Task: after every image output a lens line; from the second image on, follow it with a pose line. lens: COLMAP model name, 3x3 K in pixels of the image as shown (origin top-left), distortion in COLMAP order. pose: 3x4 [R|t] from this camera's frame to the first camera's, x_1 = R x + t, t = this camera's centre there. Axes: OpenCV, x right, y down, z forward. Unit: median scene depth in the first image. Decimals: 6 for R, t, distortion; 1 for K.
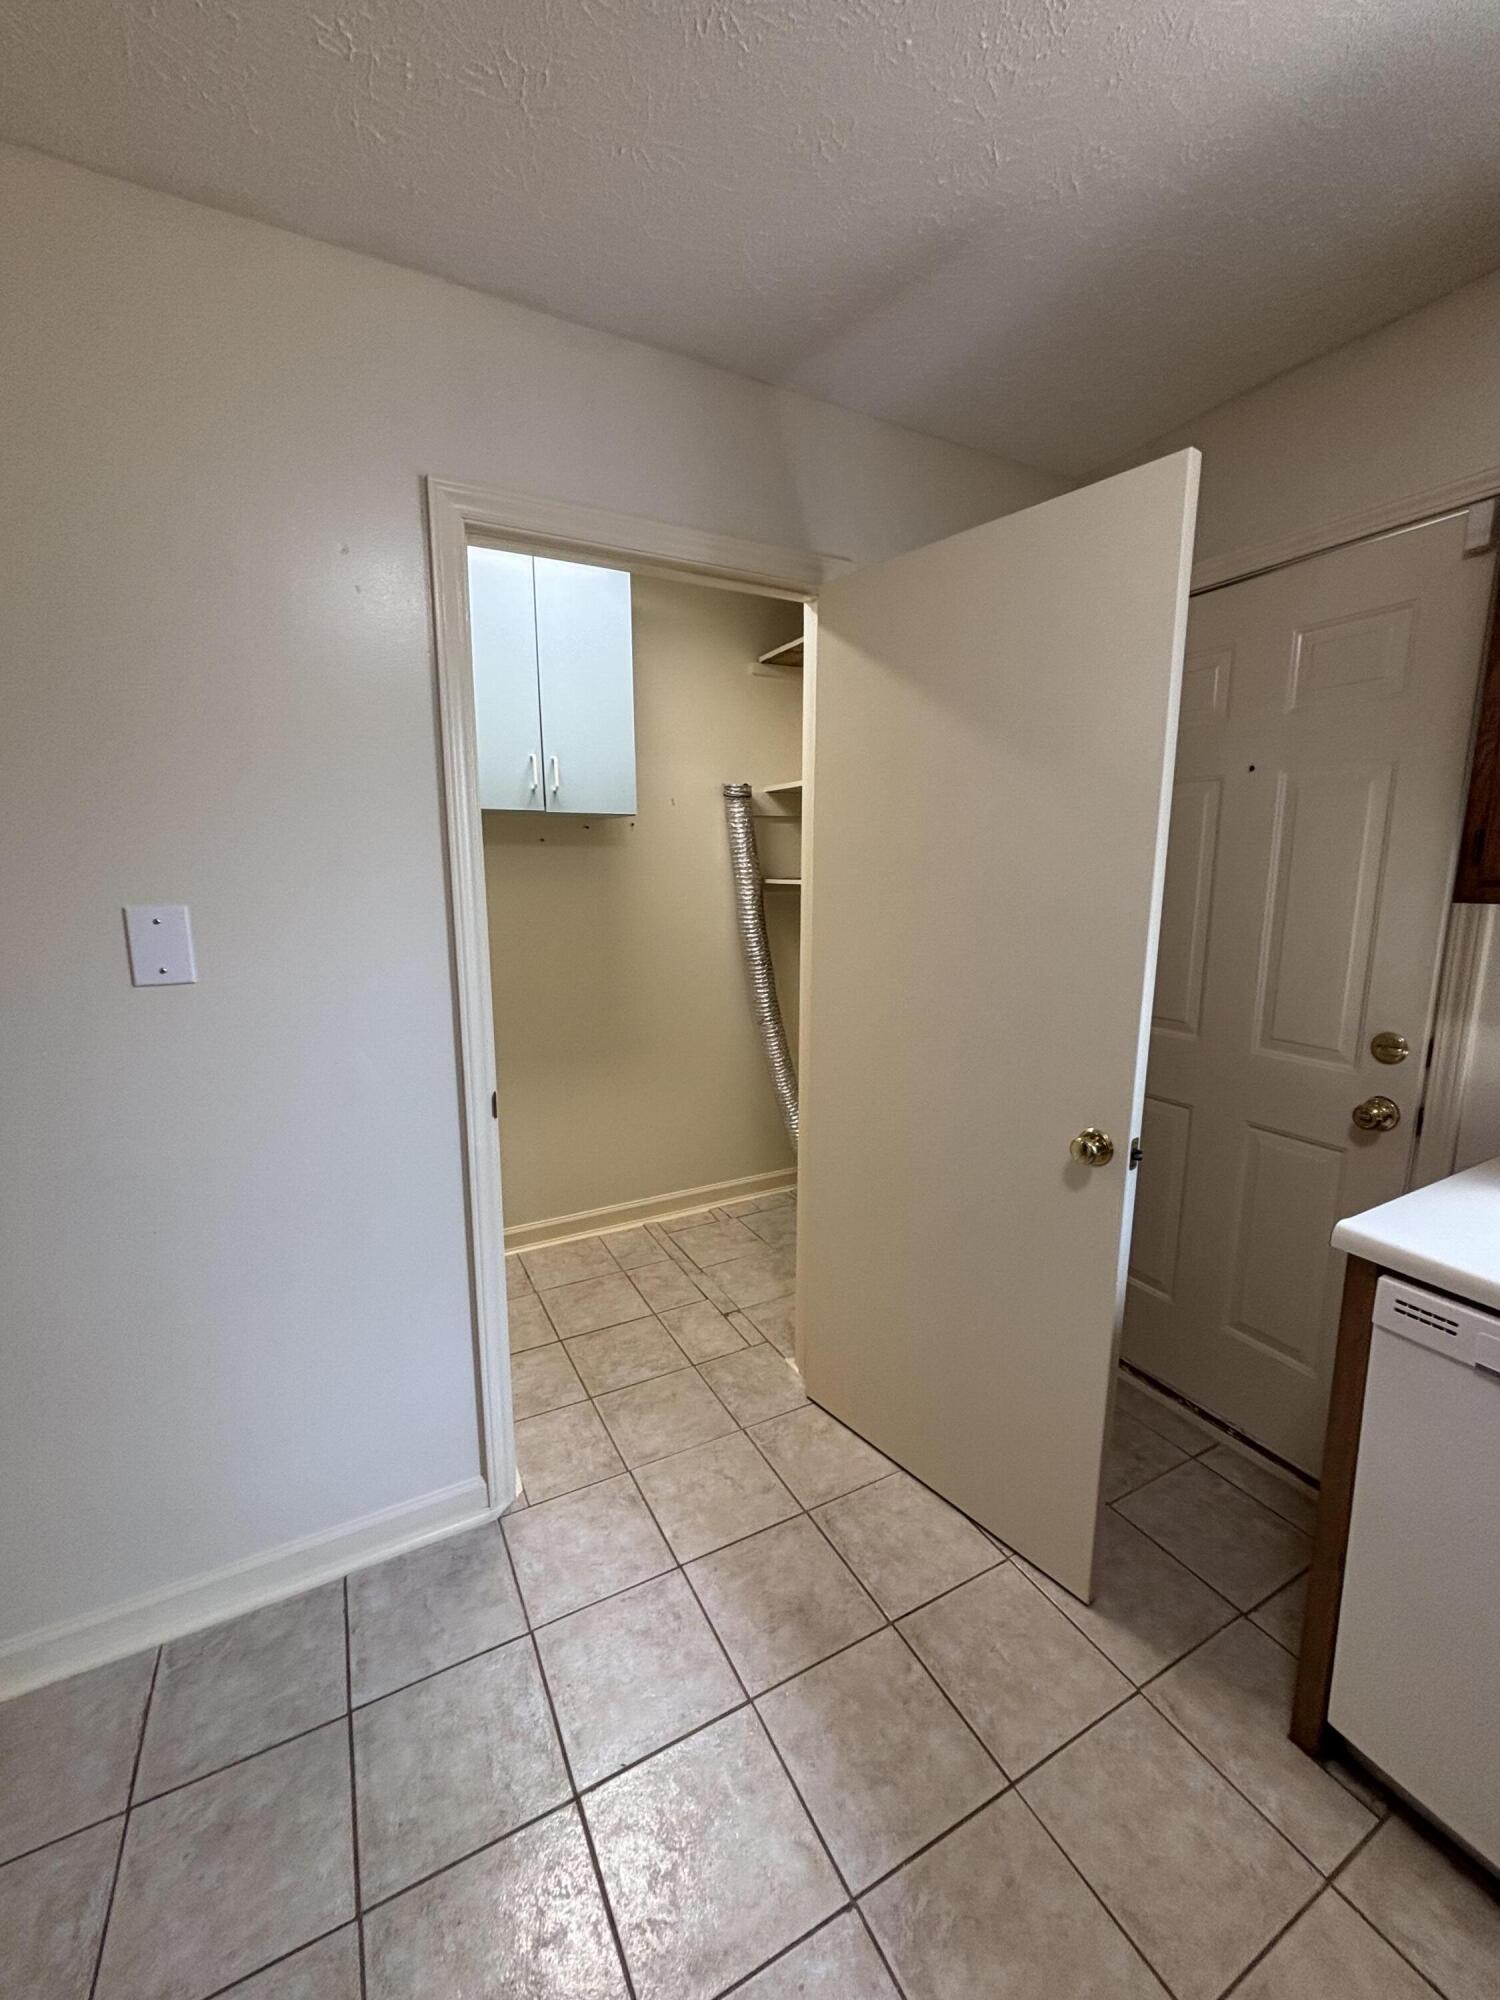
lens RADIAL K [[805.6, 0, 759.6], [0, 805.6, 998.2], [0, 0, 1]] dist [-0.001811, 0.001094]
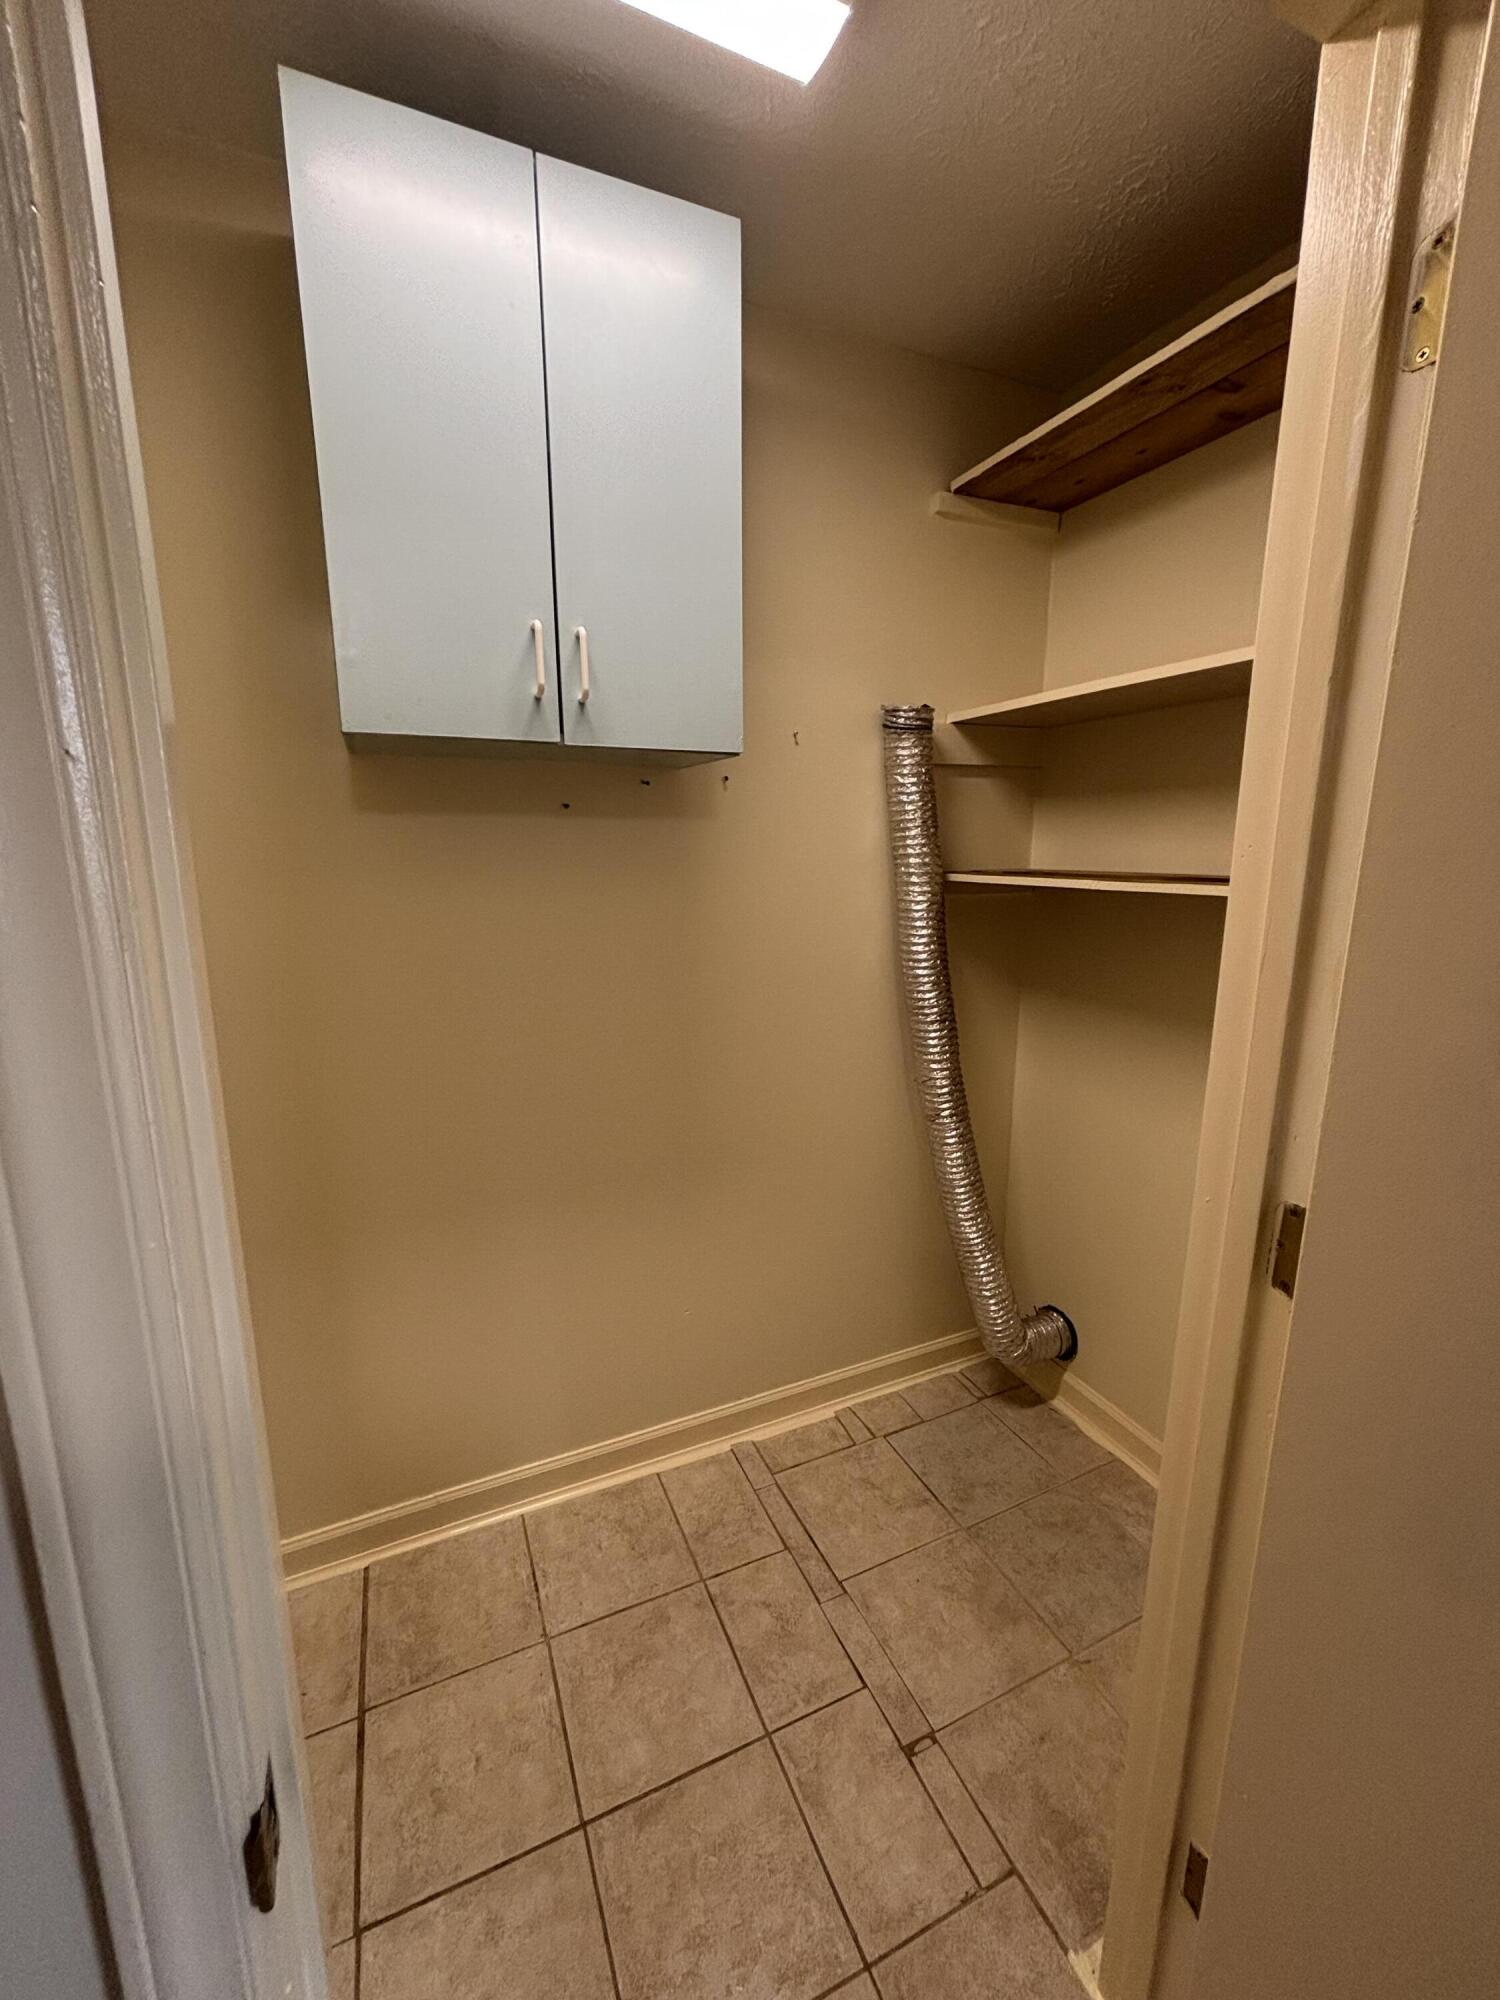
lens RADIAL K [[805.6, 0, 749.2], [0, 805.6, 1005.4], [0, 0, 1]] dist [-0.001811, 0.001094]
pose [[0.996655, 0.015356, -0.080263, -0.090001], [-0.012836, 0.999411, 0.031812, -0.072424], [0.080704, -0.030675, 0.996266, 0.419417]]
